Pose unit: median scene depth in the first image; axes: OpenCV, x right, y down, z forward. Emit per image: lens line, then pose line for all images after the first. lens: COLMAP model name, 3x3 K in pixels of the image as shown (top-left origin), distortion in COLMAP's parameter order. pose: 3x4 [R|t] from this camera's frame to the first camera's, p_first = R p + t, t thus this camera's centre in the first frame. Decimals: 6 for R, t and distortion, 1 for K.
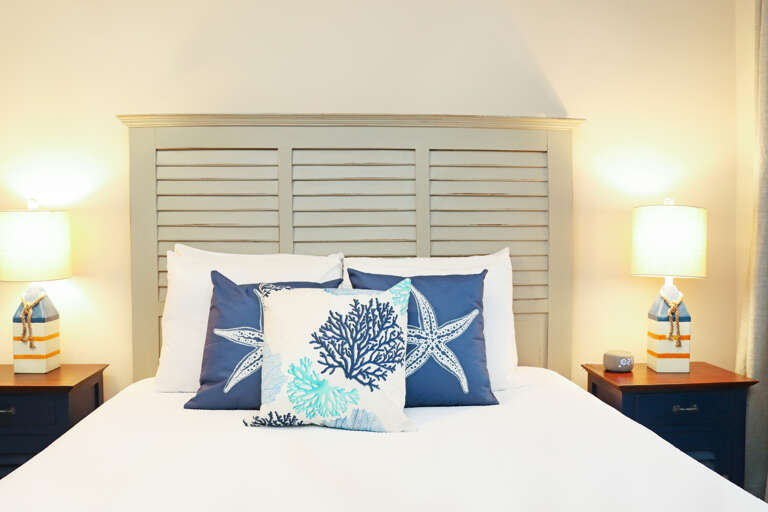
lens RADIAL K [[705.4, 0, 389.5], [0, 705.4, 196.0], [0, 0, 1]] dist [-0.090643, 0.039313]
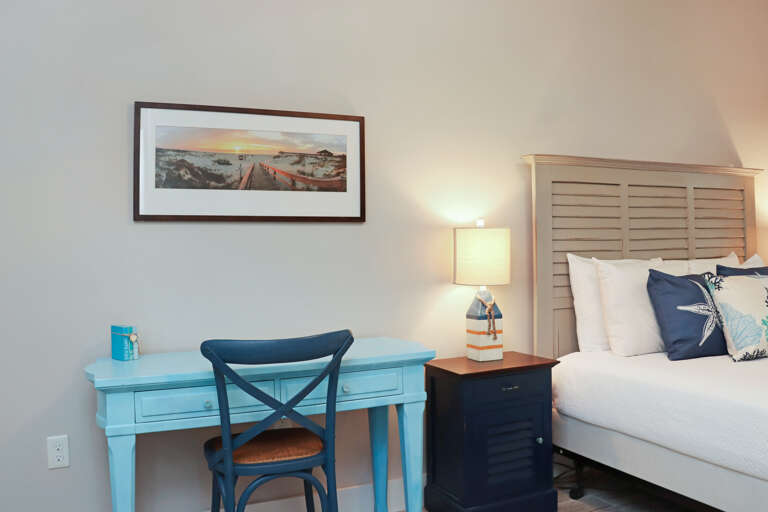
lens RADIAL K [[705.4, 0, 368.3], [0, 705.4, 226.5], [0, 0, 1]] dist [-0.090643, 0.039313]
pose [[0.903024, -0.002797, 0.429581, -1.058613], [-0.005317, 0.999829, 0.017687, -0.004287], [-0.429557, -0.018256, 0.902855, -0.043266]]
